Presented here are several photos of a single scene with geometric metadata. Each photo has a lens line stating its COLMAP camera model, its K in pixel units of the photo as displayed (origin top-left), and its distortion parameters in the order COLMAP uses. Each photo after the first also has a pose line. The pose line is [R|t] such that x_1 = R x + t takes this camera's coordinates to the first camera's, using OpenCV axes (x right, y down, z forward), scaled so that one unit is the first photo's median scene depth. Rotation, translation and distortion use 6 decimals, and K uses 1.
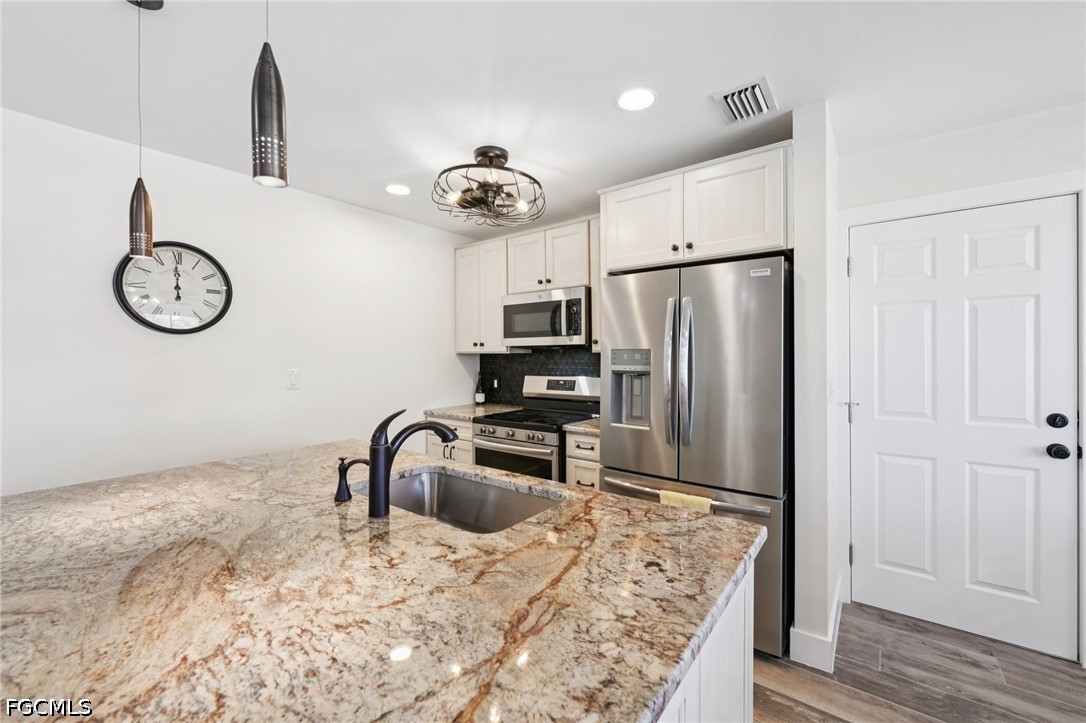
lens RADIAL K [[442.3, 0, 541.8], [0, 442.3, 354.3], [0, 0, 1]] dist [-0.001946, -0.000287]
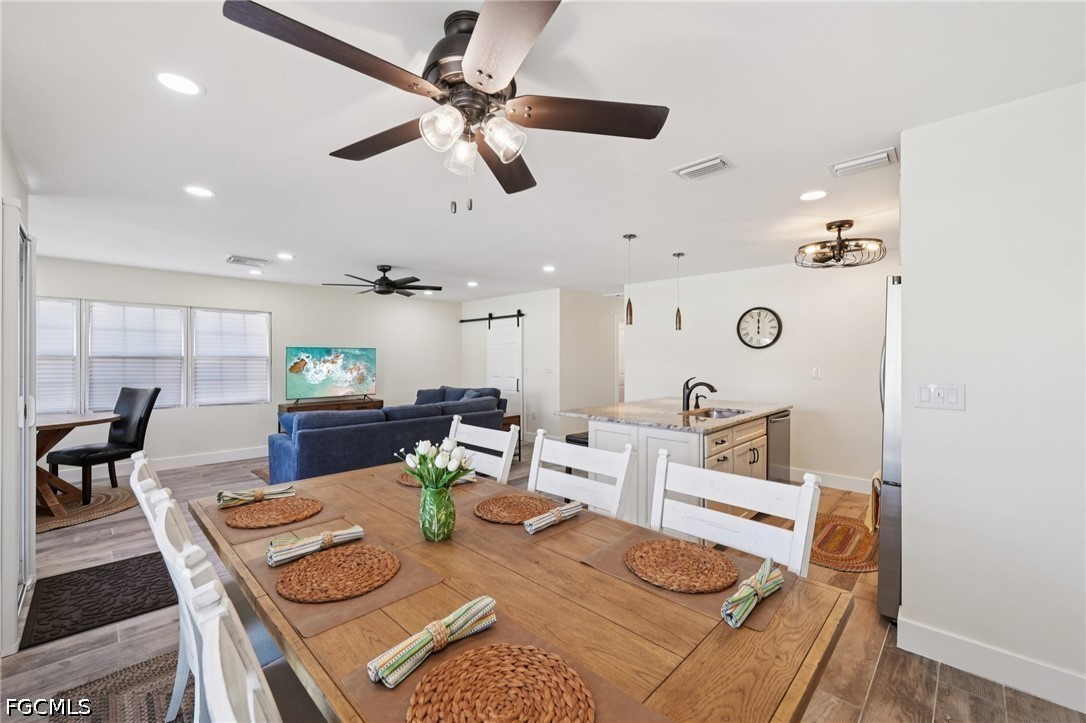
lens RADIAL K [[436.5, 0, 549.1], [0, 436.5, 359.6], [0, 0, 1]] dist [-0.000772, -0.000049]
pose [[-0.106589, 0.009141, -0.994261, 1.398511], [-0.003071, 0.999950, 0.009522, -0.008488], [0.994298, 0.004068, -0.106555, 0.181068]]
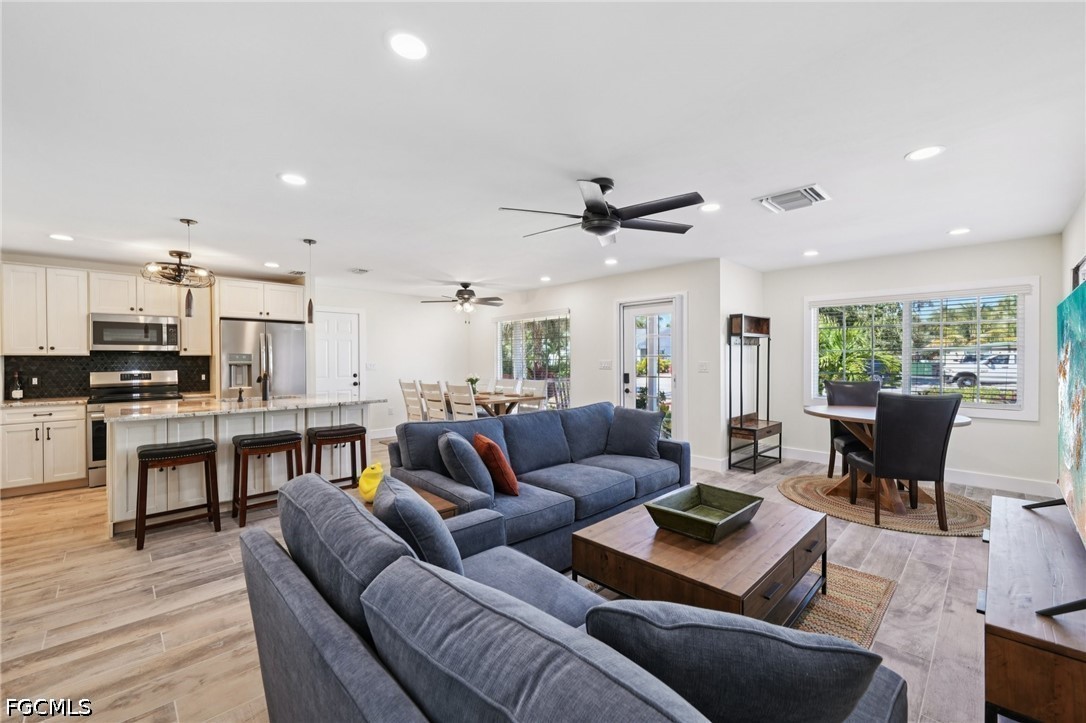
lens RADIAL K [[440.8, 0, 541.1], [0, 440.8, 361.6], [0, 0, 1]] dist [0.001551, 0.000253]
pose [[0.144042, -0.001122, 0.989571, -1.749539], [0.005032, 0.999987, 0.000402, 0.033554], [-0.989559, 0.004921, 0.144046, -0.825716]]
